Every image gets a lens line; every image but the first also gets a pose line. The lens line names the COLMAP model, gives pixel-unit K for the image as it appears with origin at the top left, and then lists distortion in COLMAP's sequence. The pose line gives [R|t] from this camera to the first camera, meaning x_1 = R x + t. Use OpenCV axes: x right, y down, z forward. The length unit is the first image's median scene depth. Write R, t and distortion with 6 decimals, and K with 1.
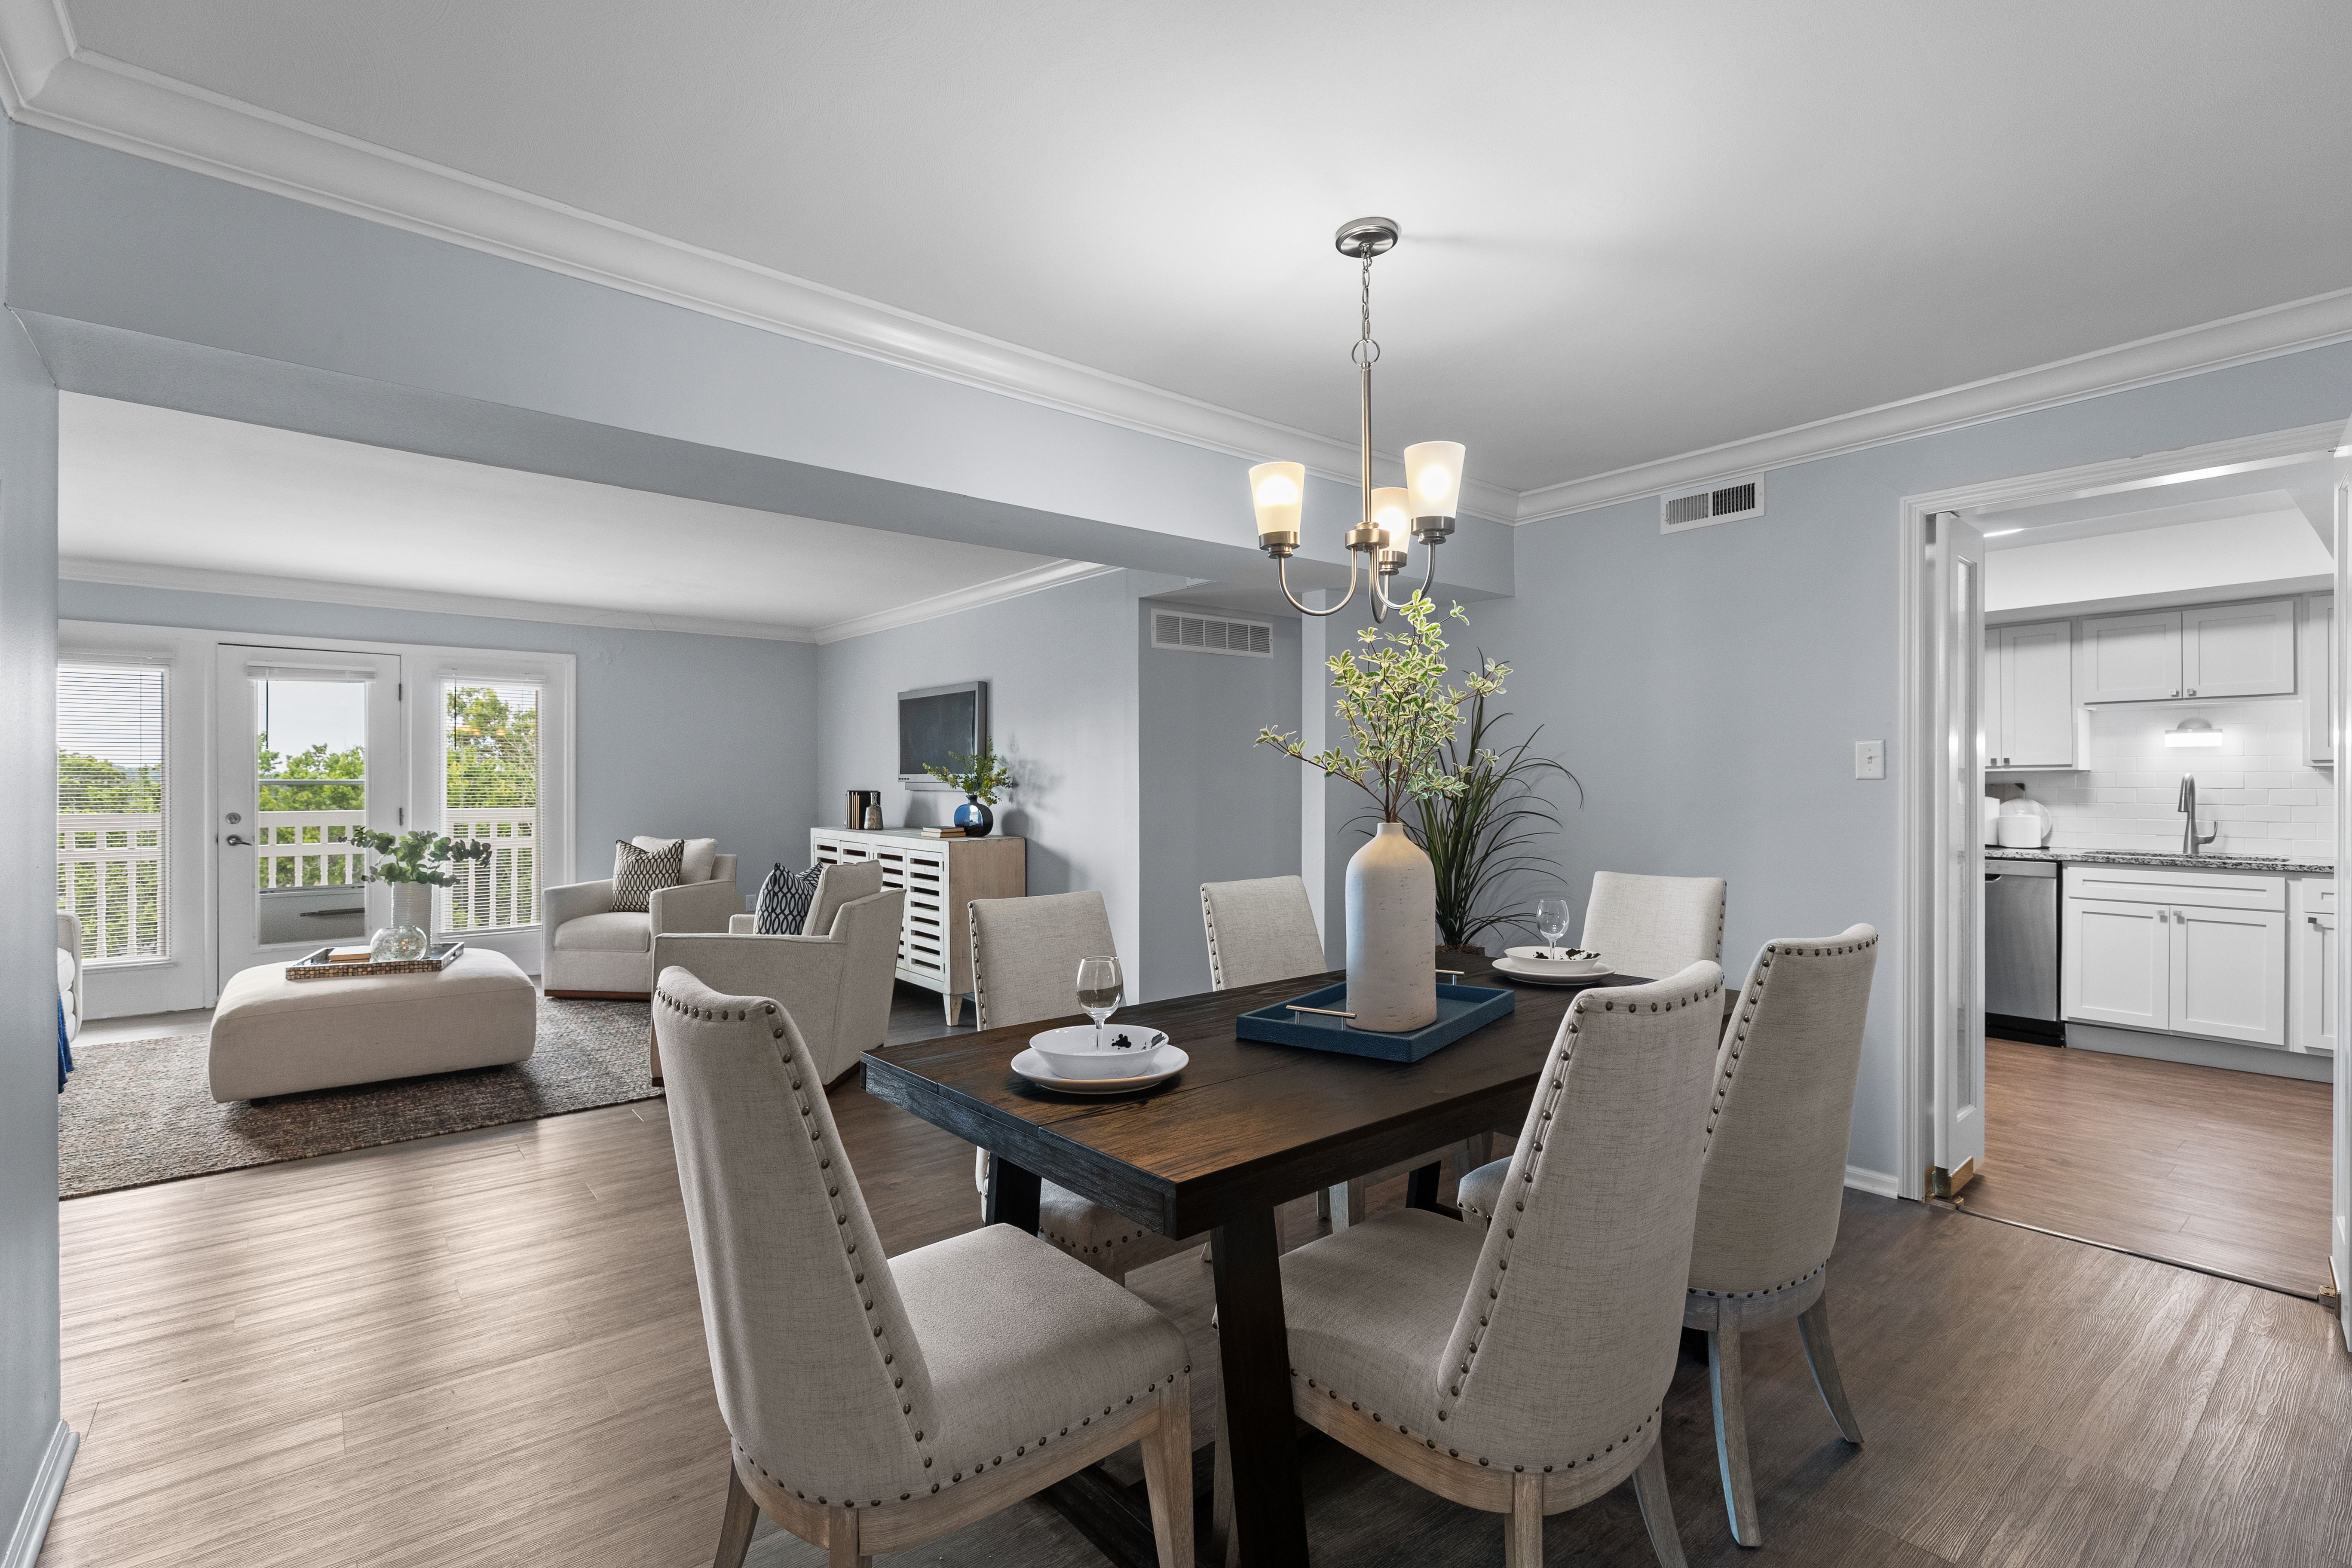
lens RADIAL K [[1066.7, 0, 1164.3], [0, 1066.7, 785.8], [0, 0, 1]] dist [0.002905, -0.000135]
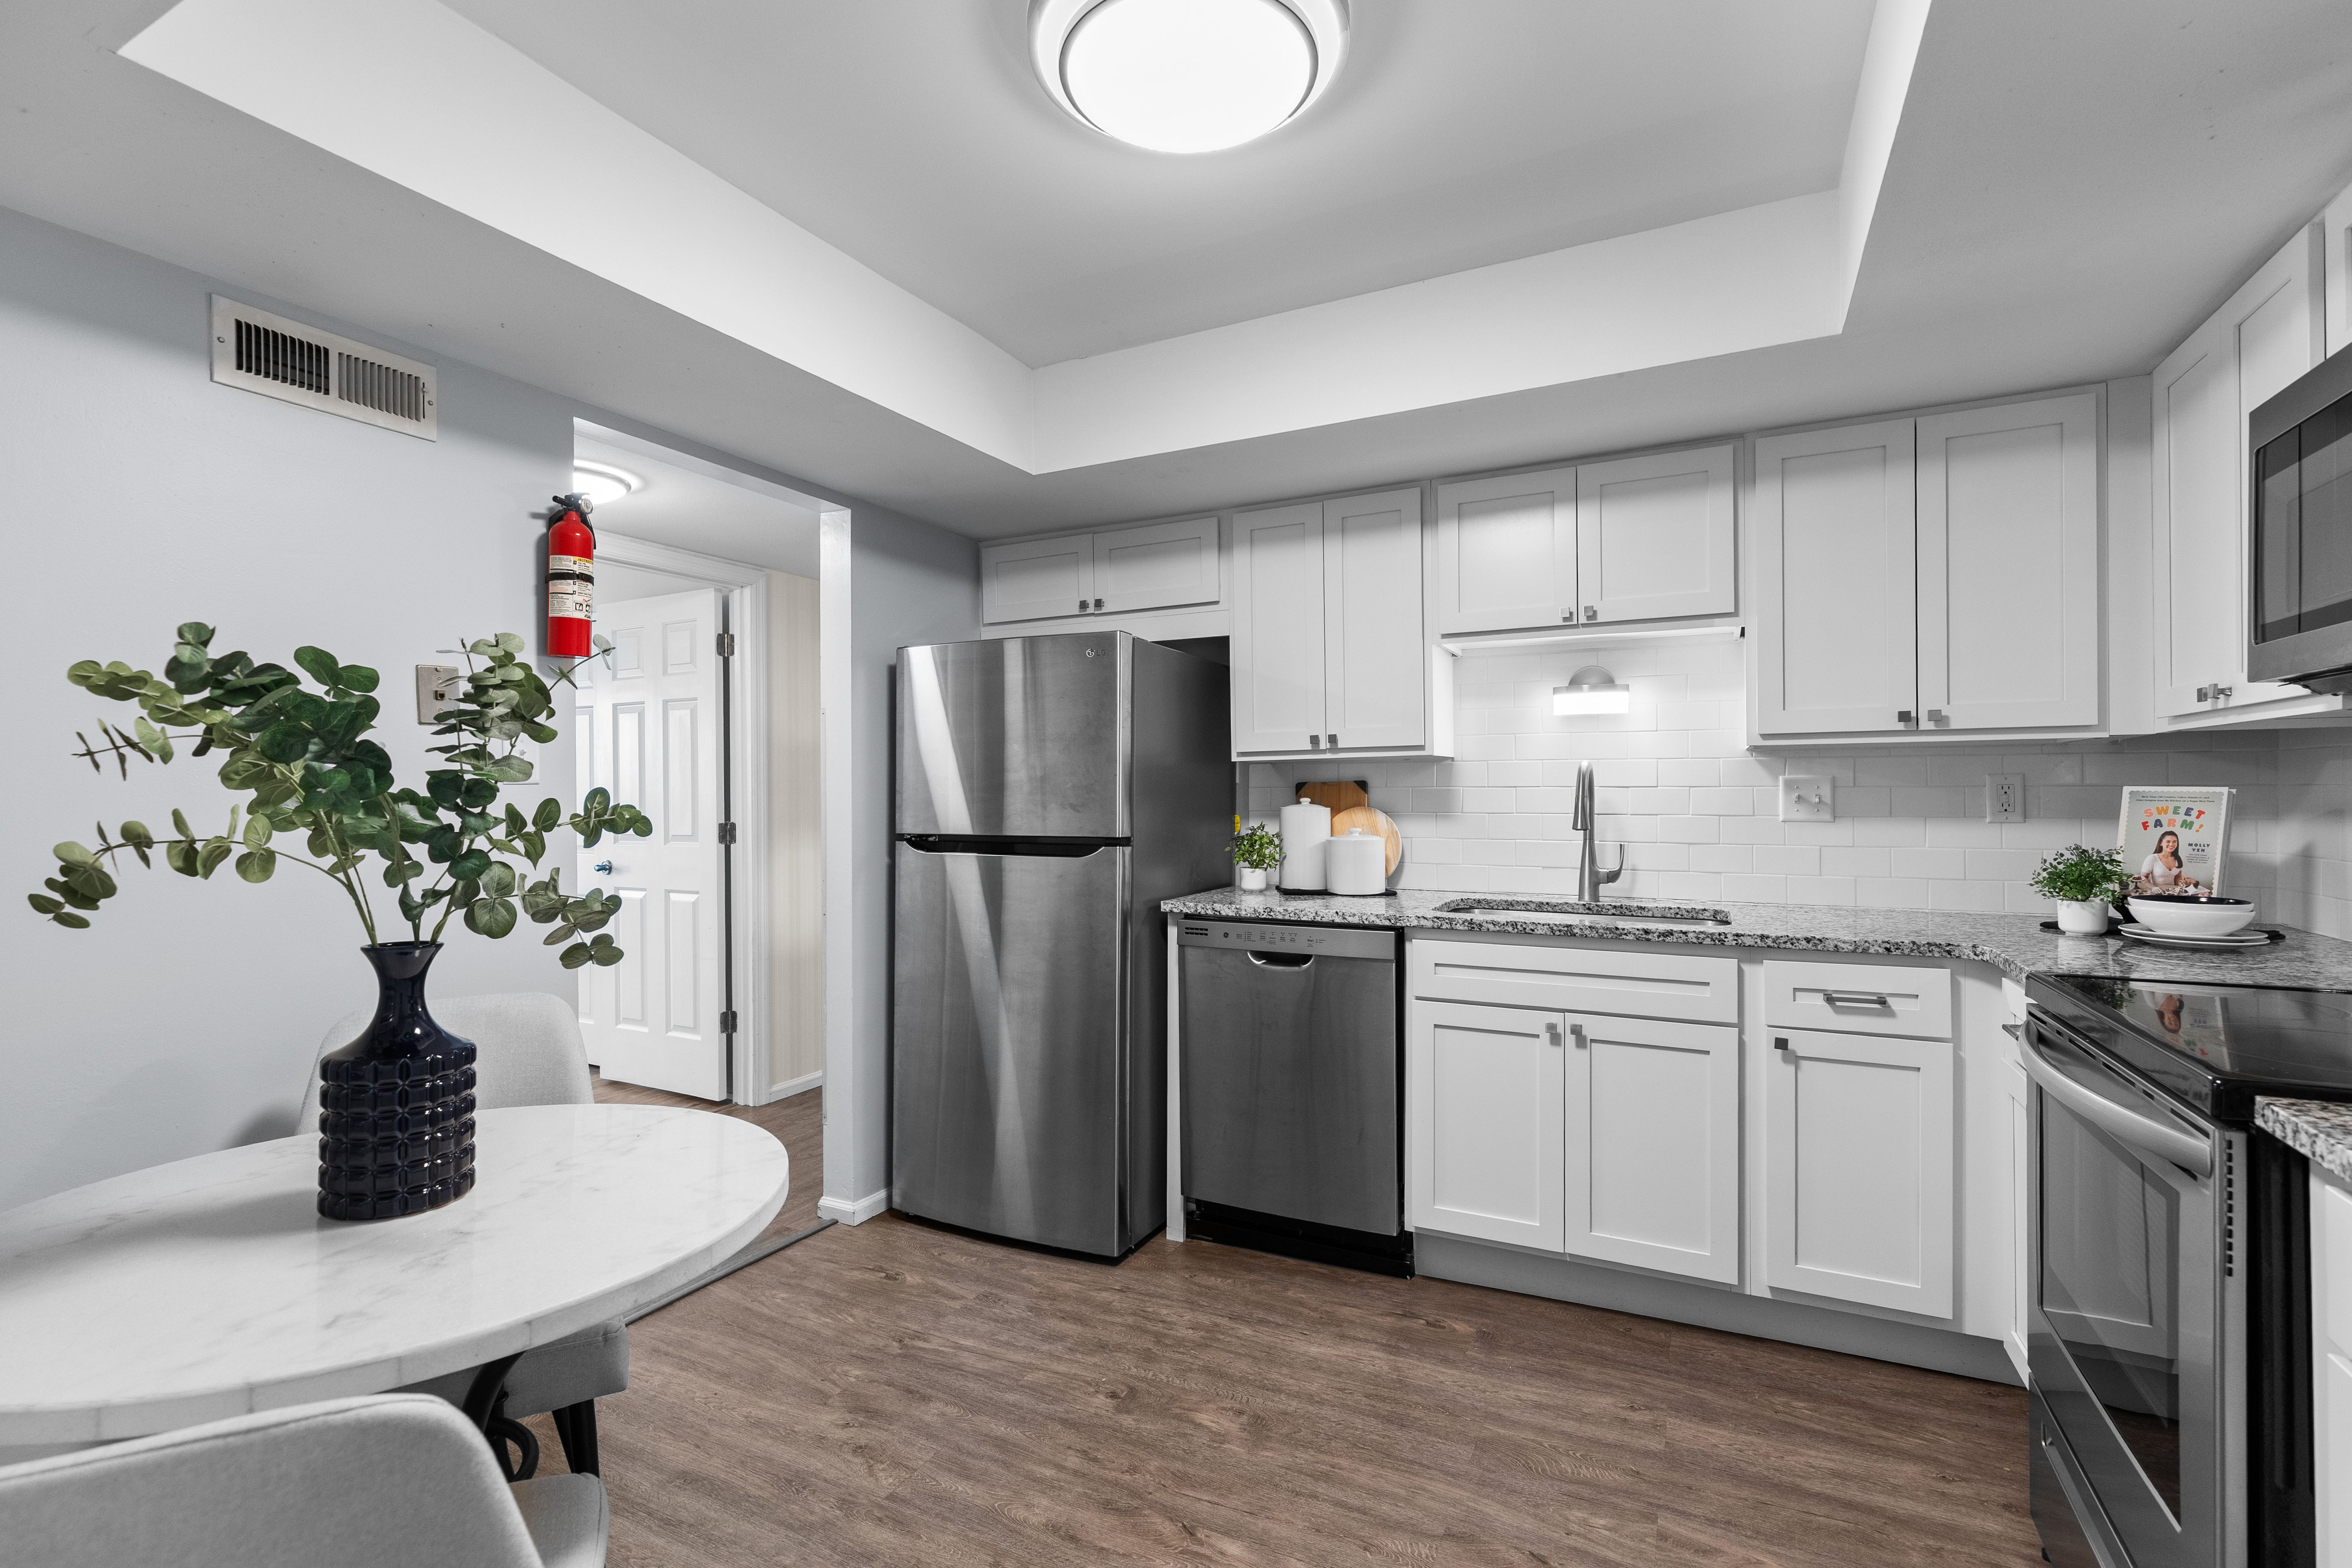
lens RADIAL K [[1066.7, 0, 1181.9], [0, 1066.7, 789.1], [0, 0, 1]] dist [0.002905, -0.000135]
pose [[0.911120, -0.005178, 0.412110, 0.527307], [0.006861, 0.999973, -0.002605, 0.003540], [-0.412085, 0.005201, 0.911131, 0.570483]]
